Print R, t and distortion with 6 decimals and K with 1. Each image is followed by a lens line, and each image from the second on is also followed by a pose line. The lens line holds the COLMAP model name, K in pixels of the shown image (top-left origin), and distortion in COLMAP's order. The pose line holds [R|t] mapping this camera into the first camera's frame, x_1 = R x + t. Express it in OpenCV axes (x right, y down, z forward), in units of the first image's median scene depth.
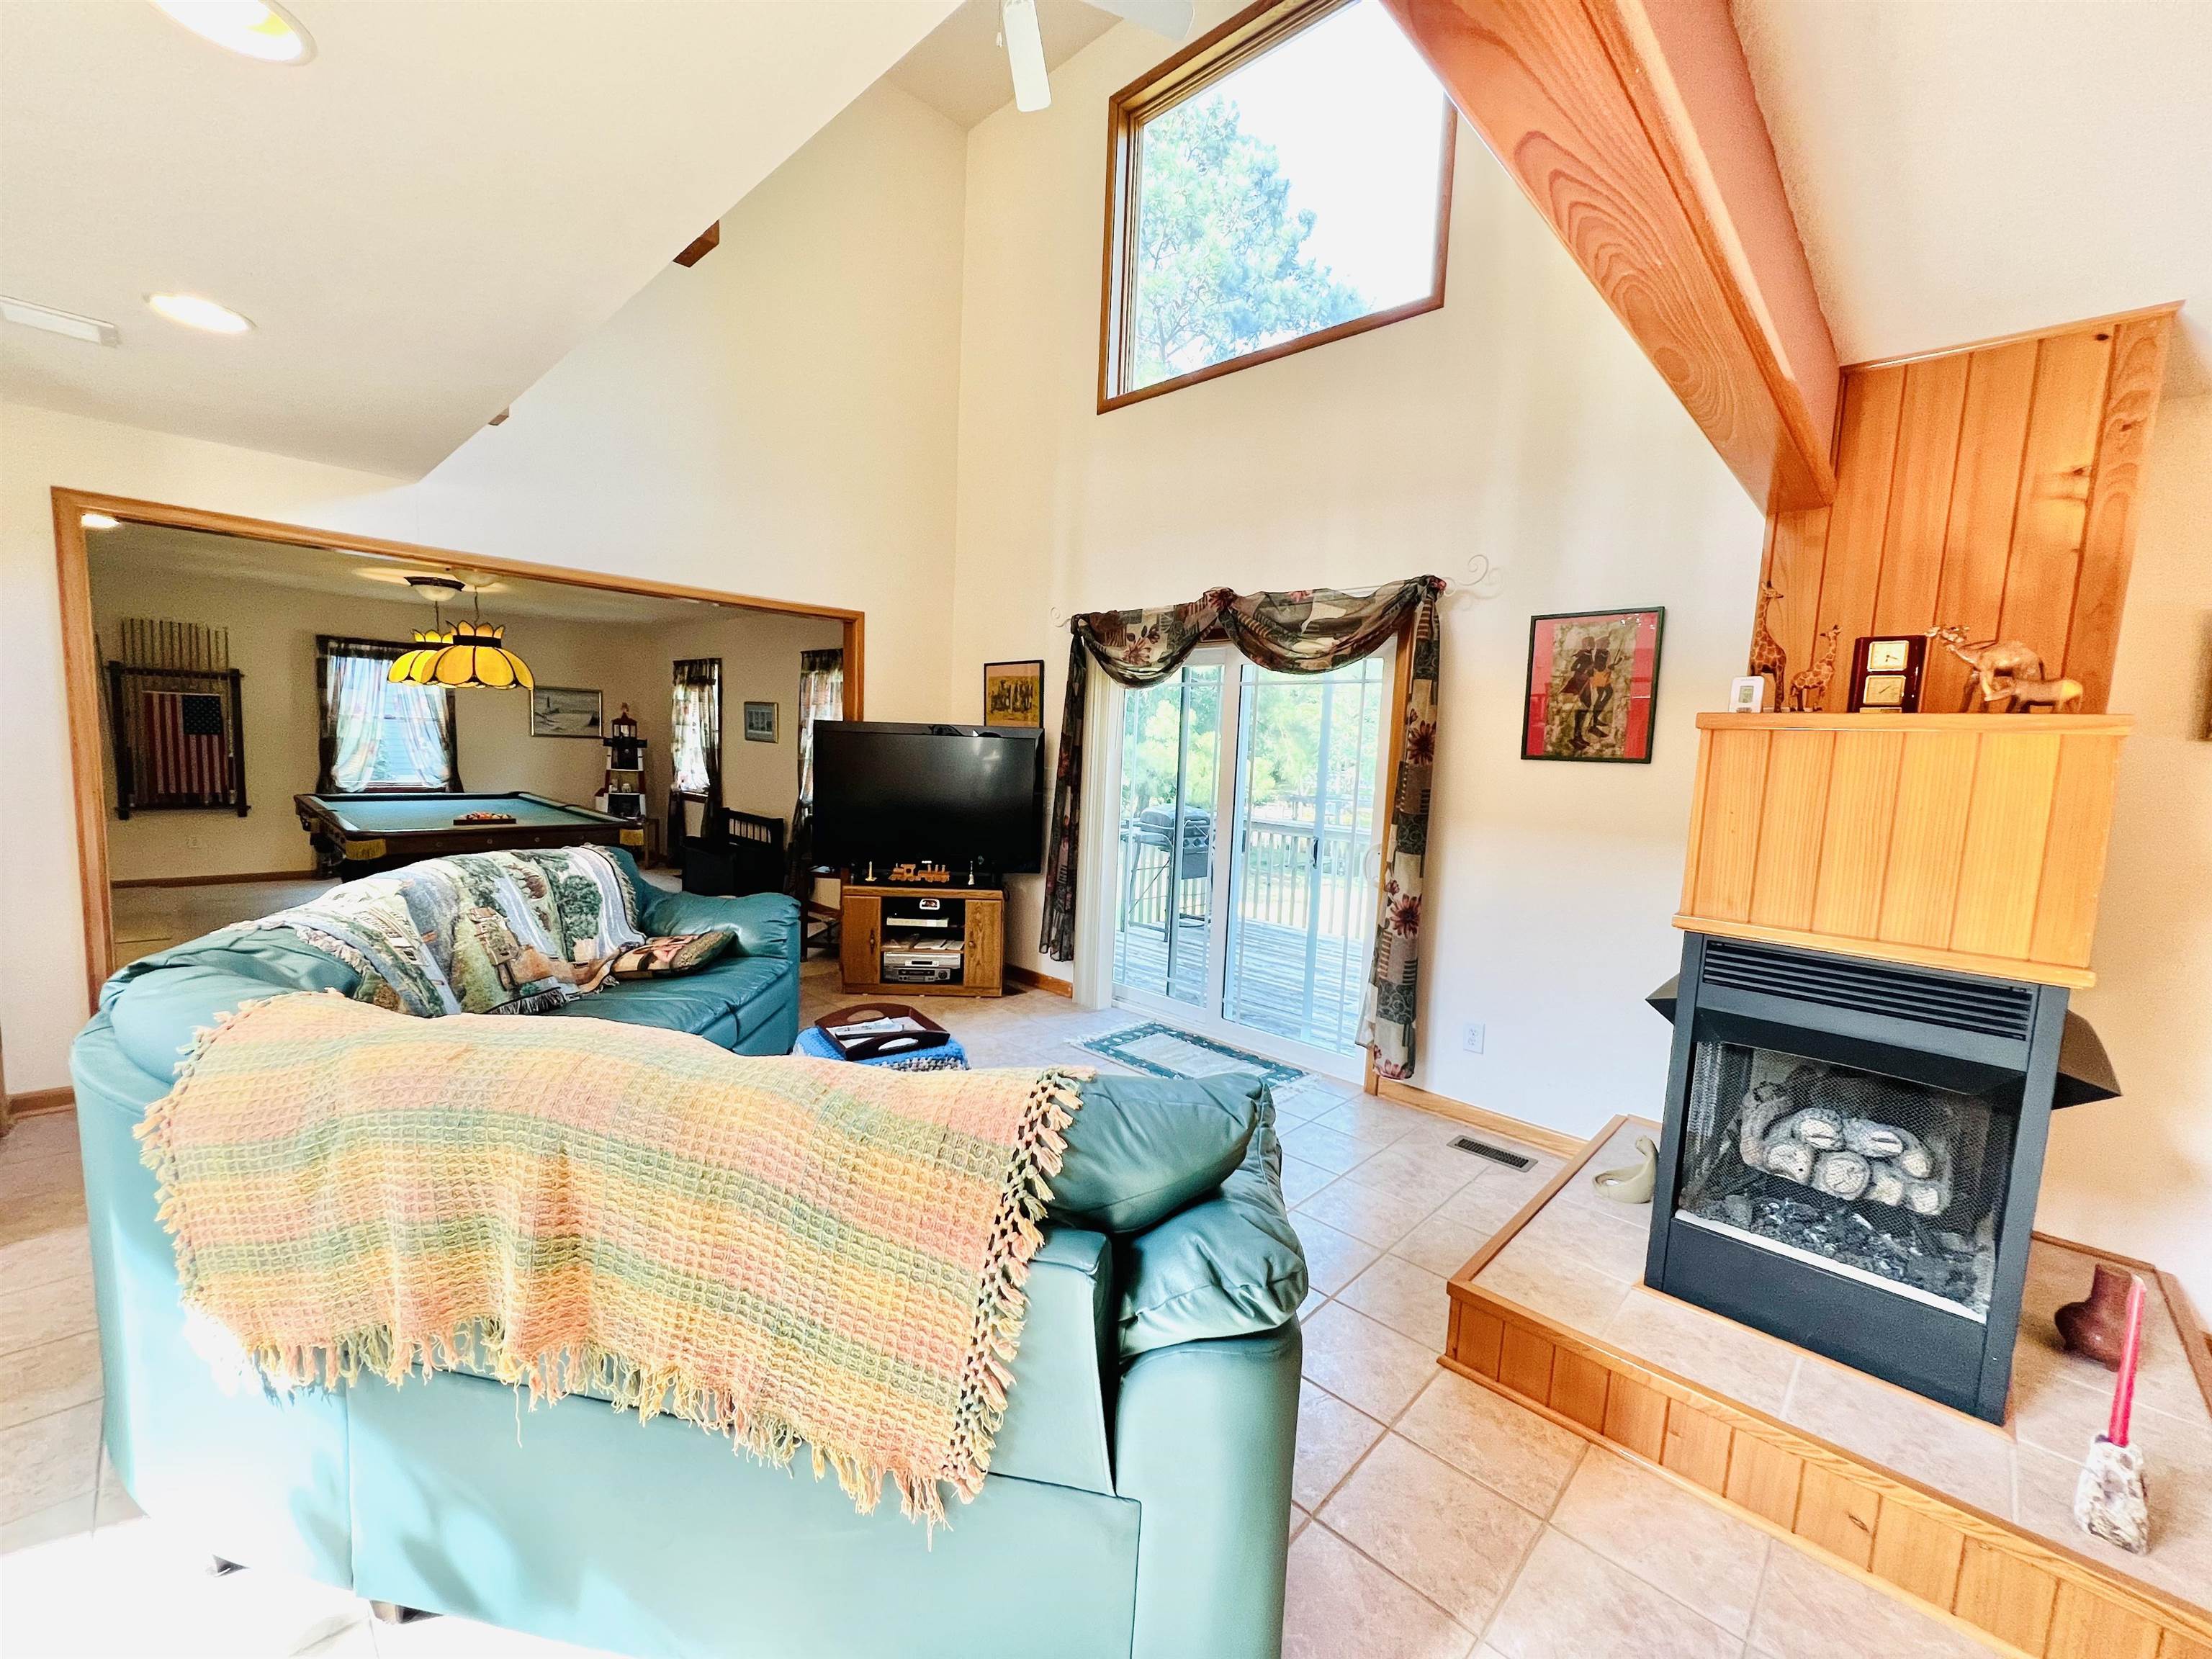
lens RADIAL K [[893.4, 0, 1097.2], [0, 893.4, 839.4], [0, 0, 1]] dist [-0.004503, 0.001052]
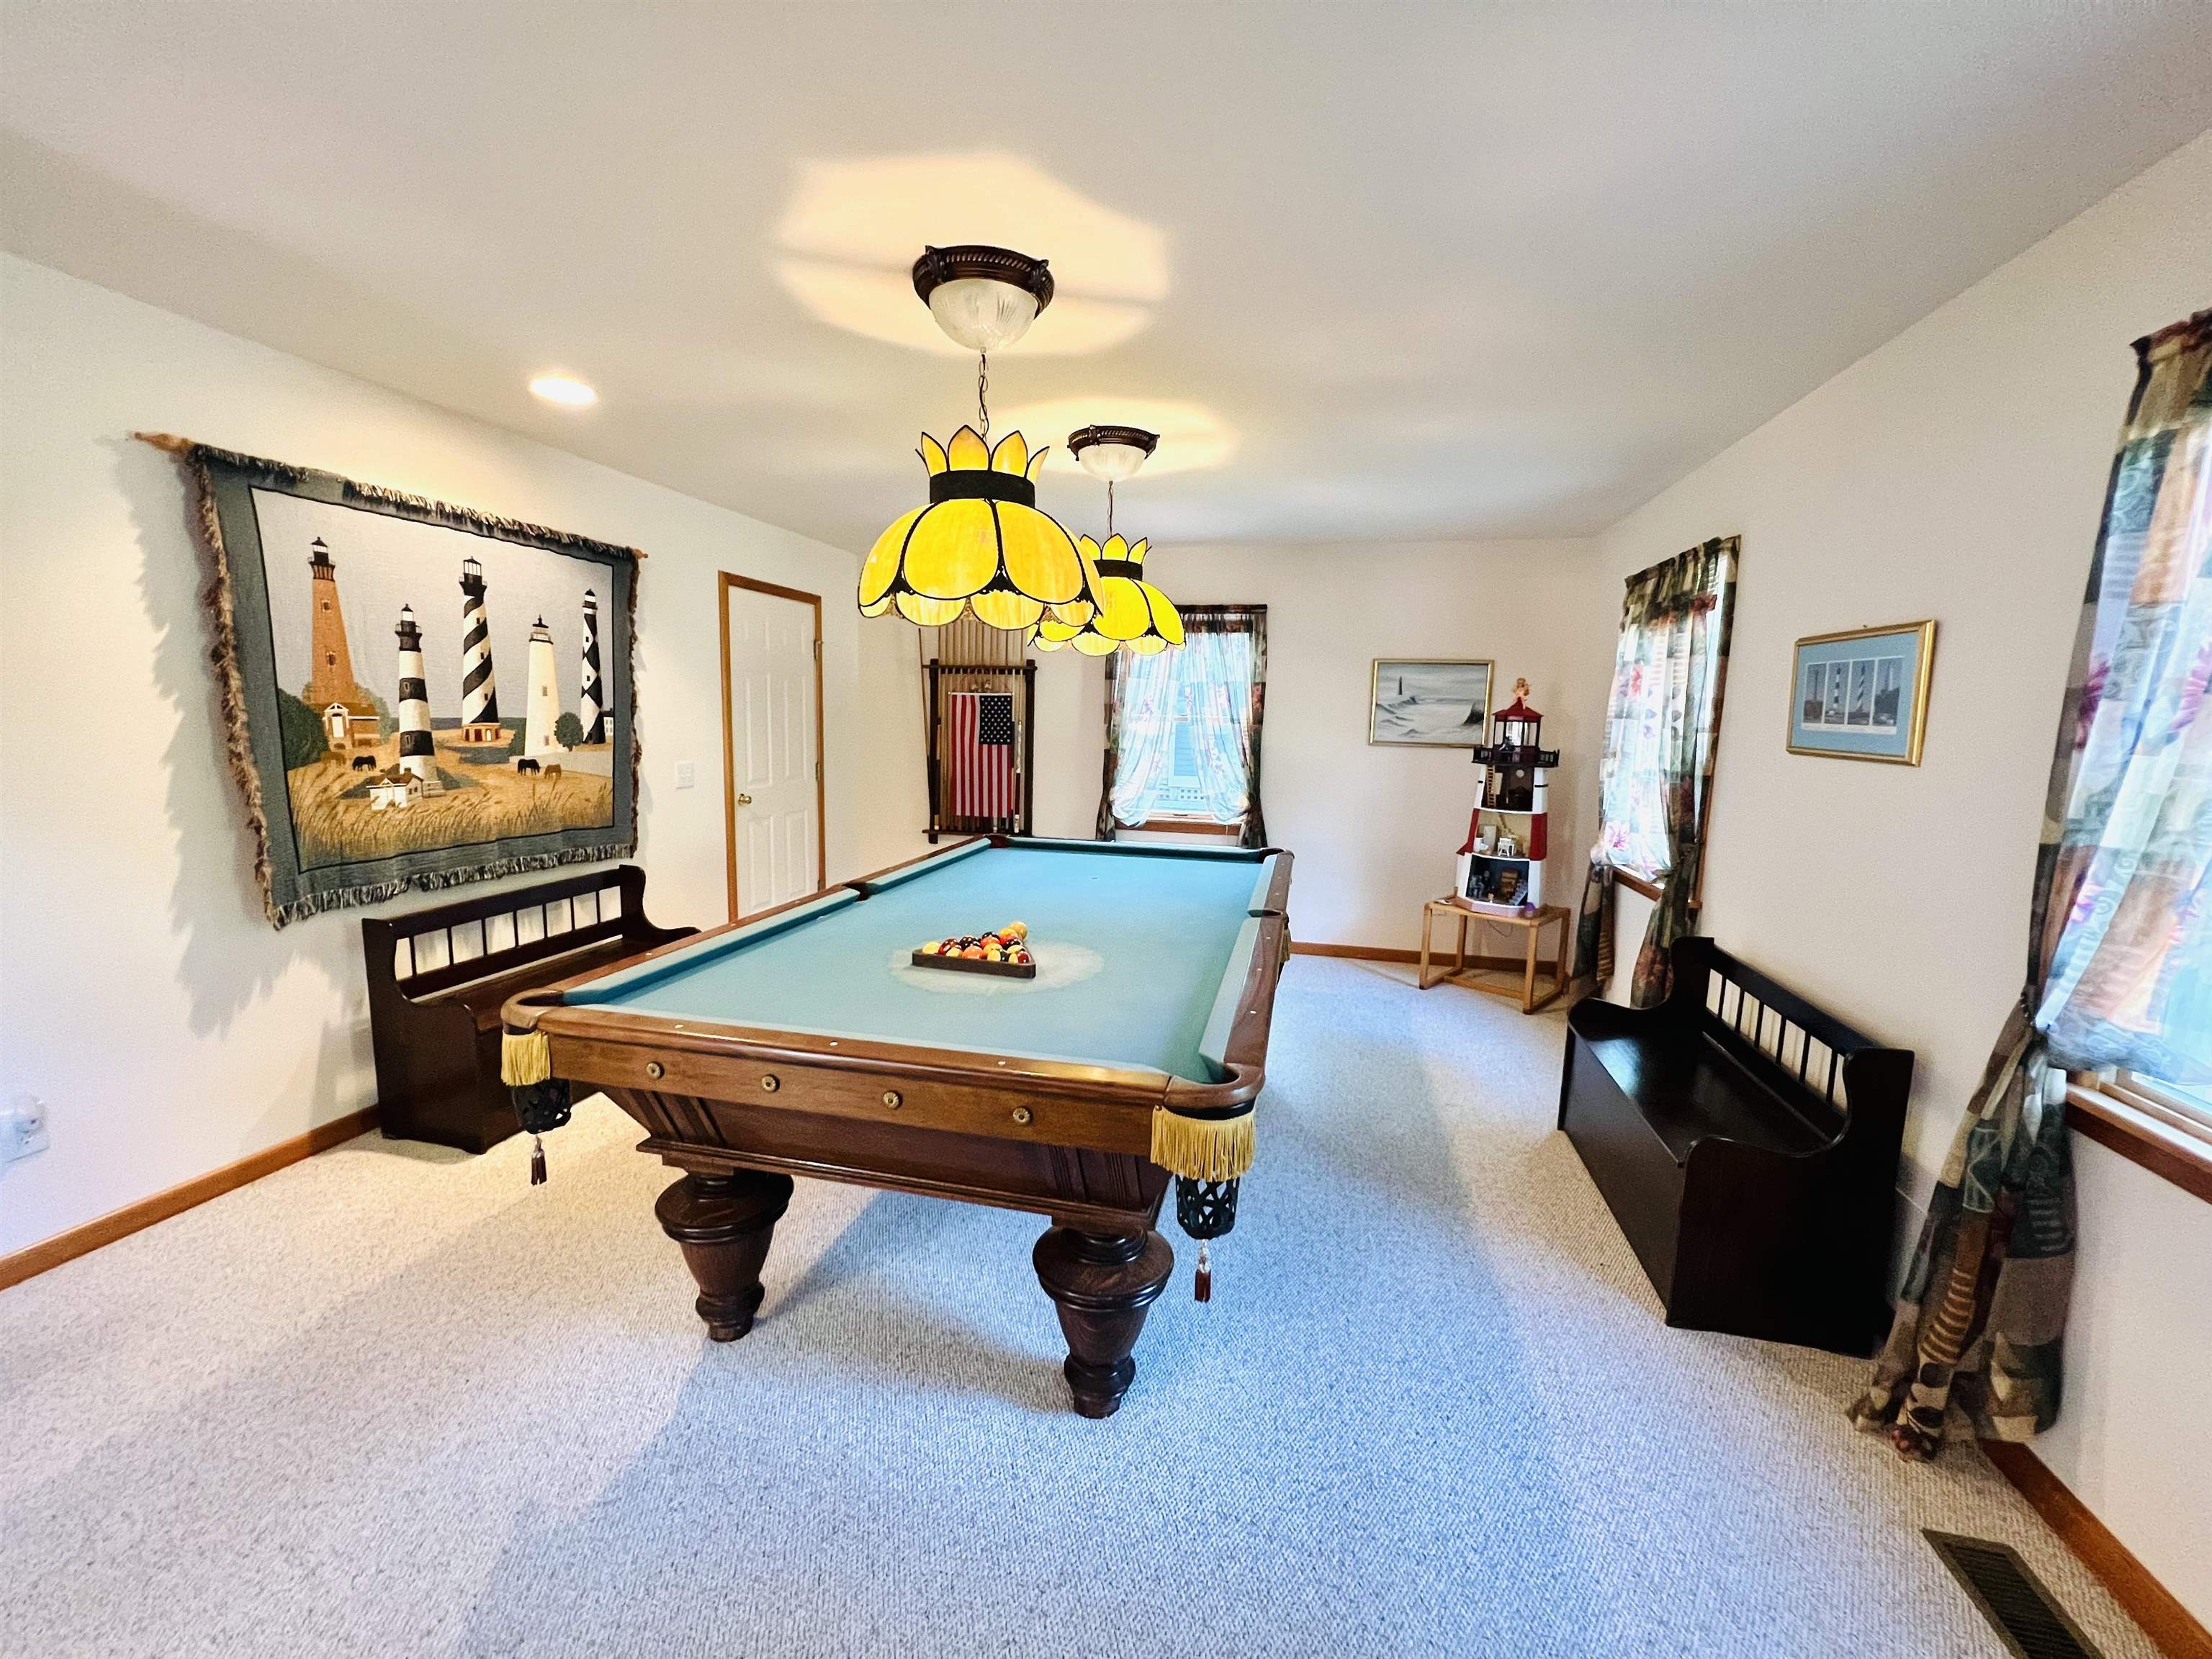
lens RADIAL K [[893.4, 0, 1108.8], [0, 893.4, 830.5], [0, 0, 1]] dist [-0.004503, 0.001052]
pose [[0.512236, 0.076968, -0.855389, -0.224388], [-0.094208, 0.995002, 0.033115, -0.066097], [0.853662, 0.063622, 0.516927, 0.580684]]
